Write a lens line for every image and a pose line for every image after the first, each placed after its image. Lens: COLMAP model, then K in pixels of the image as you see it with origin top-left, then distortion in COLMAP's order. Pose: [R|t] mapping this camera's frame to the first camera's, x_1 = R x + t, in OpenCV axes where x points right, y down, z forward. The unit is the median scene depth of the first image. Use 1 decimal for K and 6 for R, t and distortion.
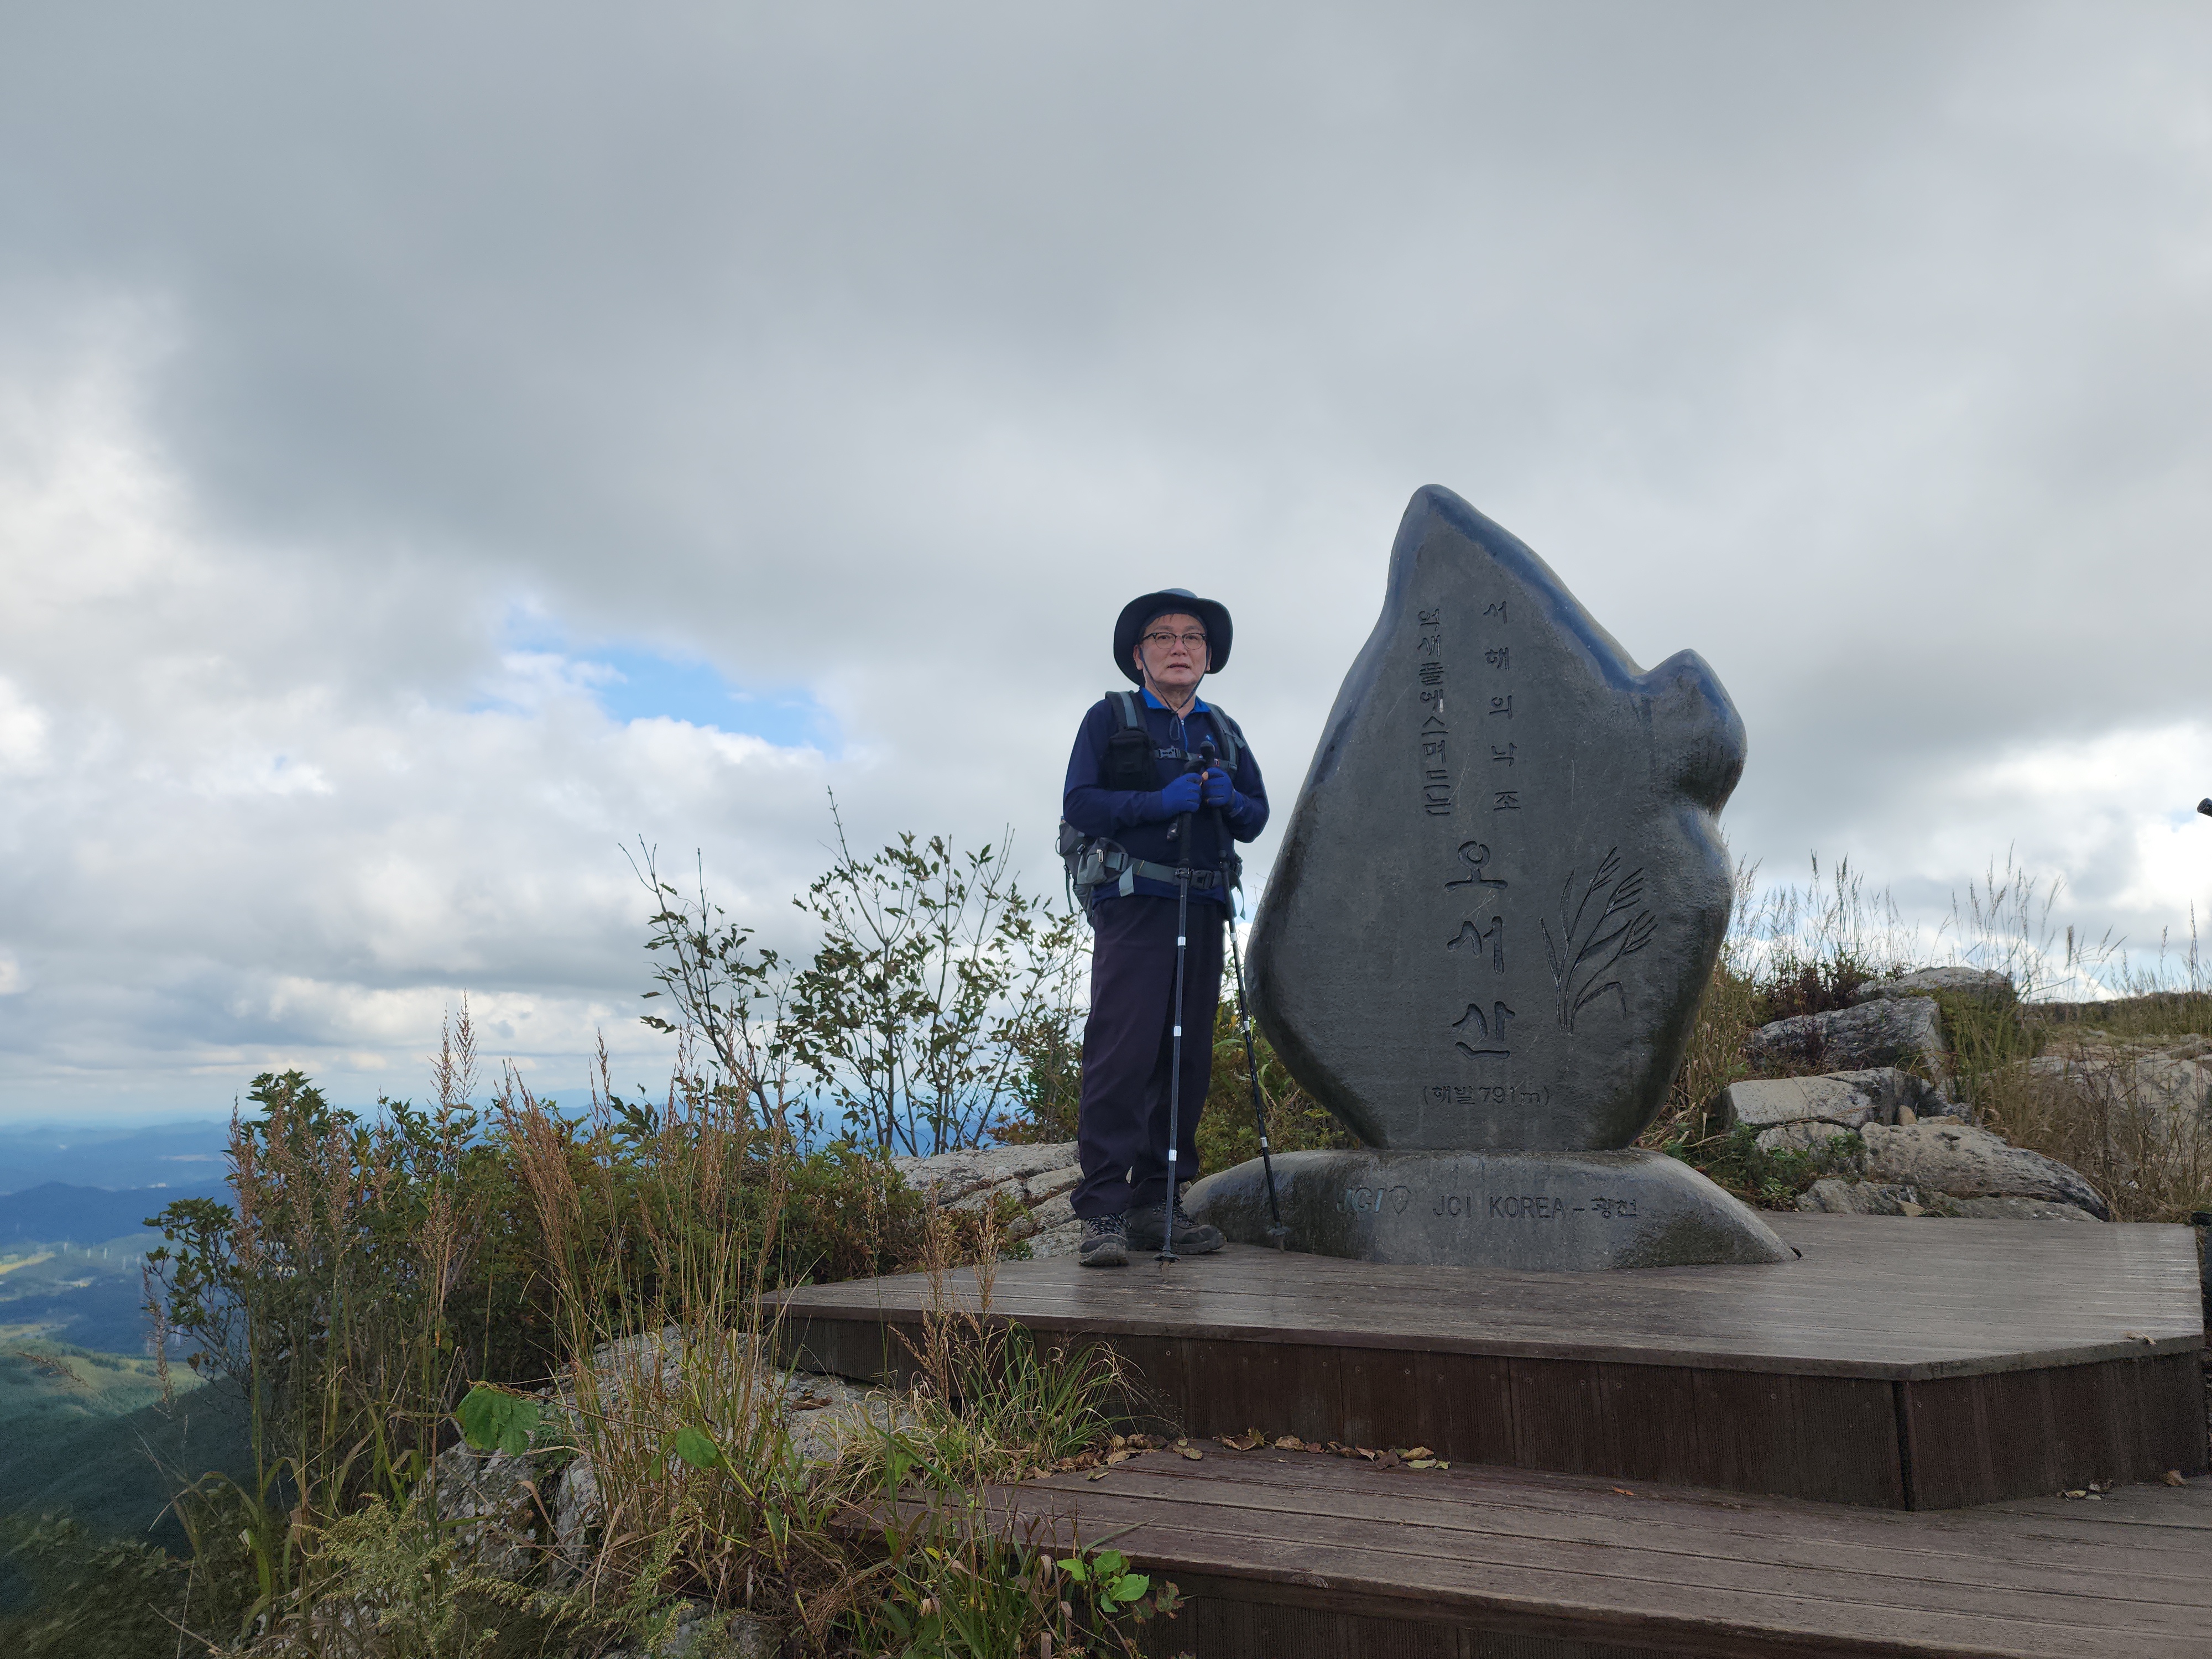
lens RADIAL K [[1494.1, 0, 1128.2], [0, 1494.1, 863.4], [0, 0, 1]] dist [0.070096, -0.053512]
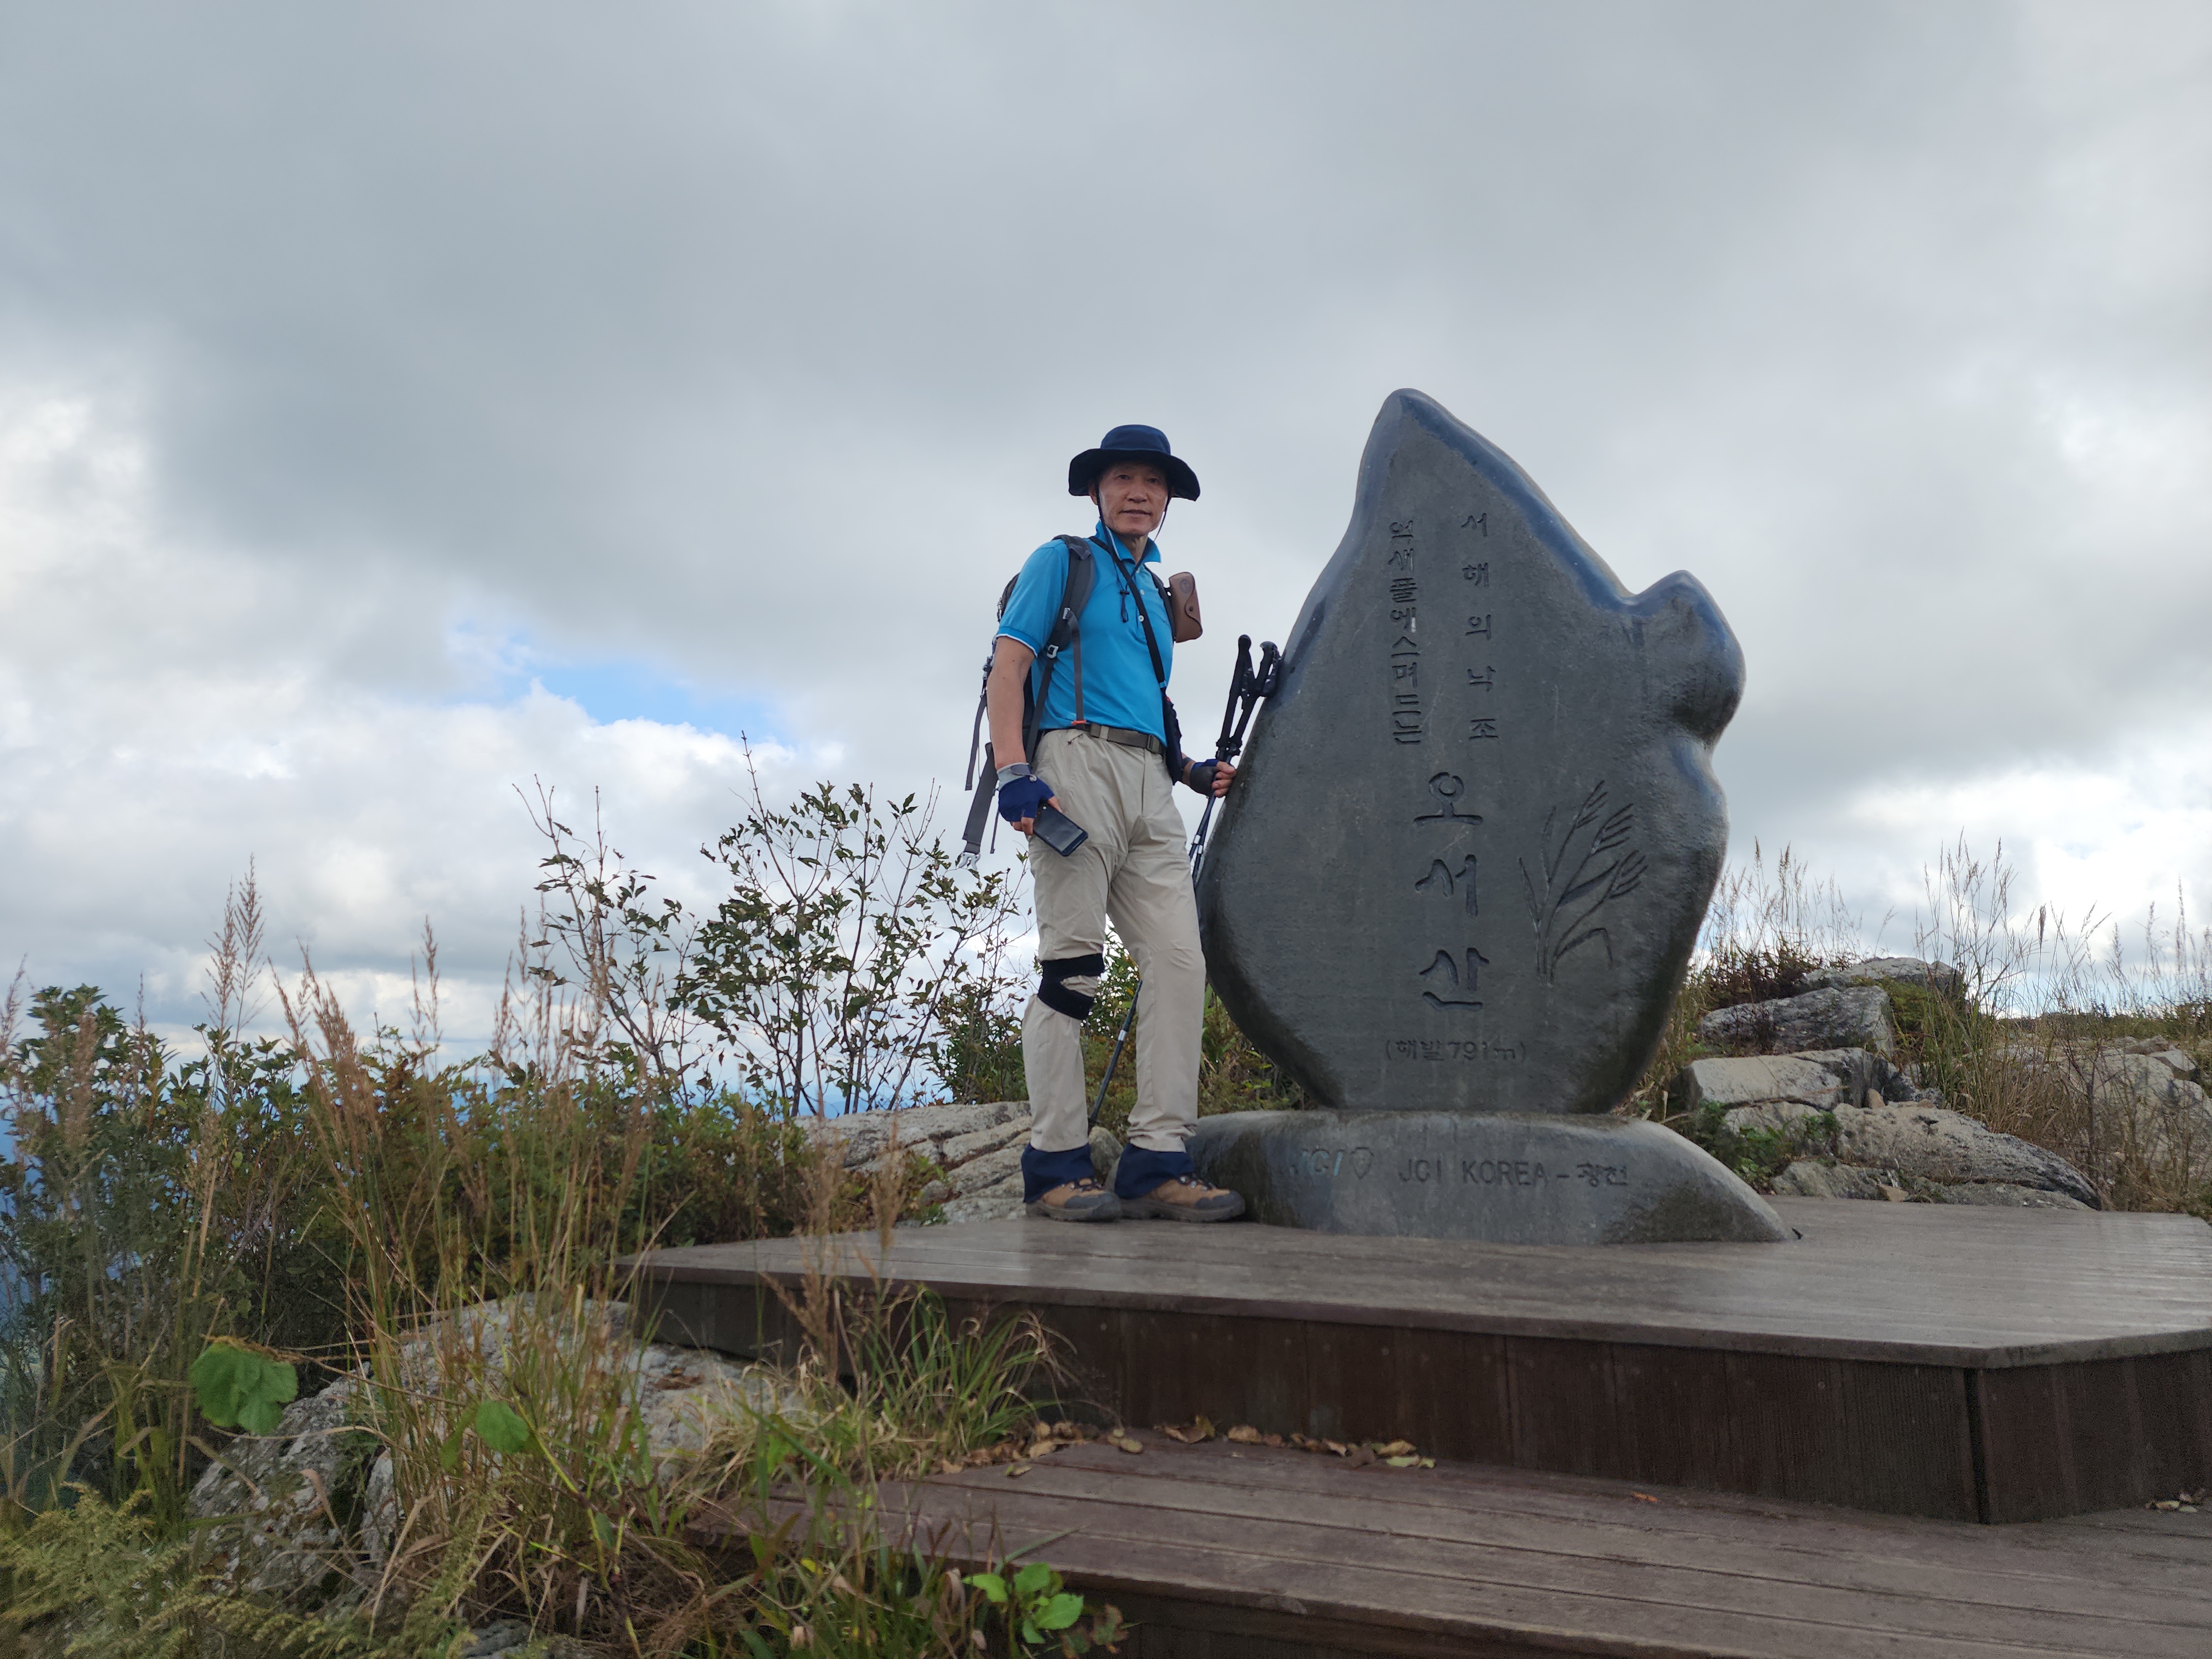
lens RADIAL K [[1468.7, 0, 1106.0], [0, 1468.7, 829.5], [0, 0, 1]] dist [0.079187, -0.060762]
pose [[0.998935, 0.027838, 0.036804, -0.008465], [-0.026898, 0.999305, -0.025803, 0.050949], [-0.037497, 0.024786, 0.998989, 0.119567]]
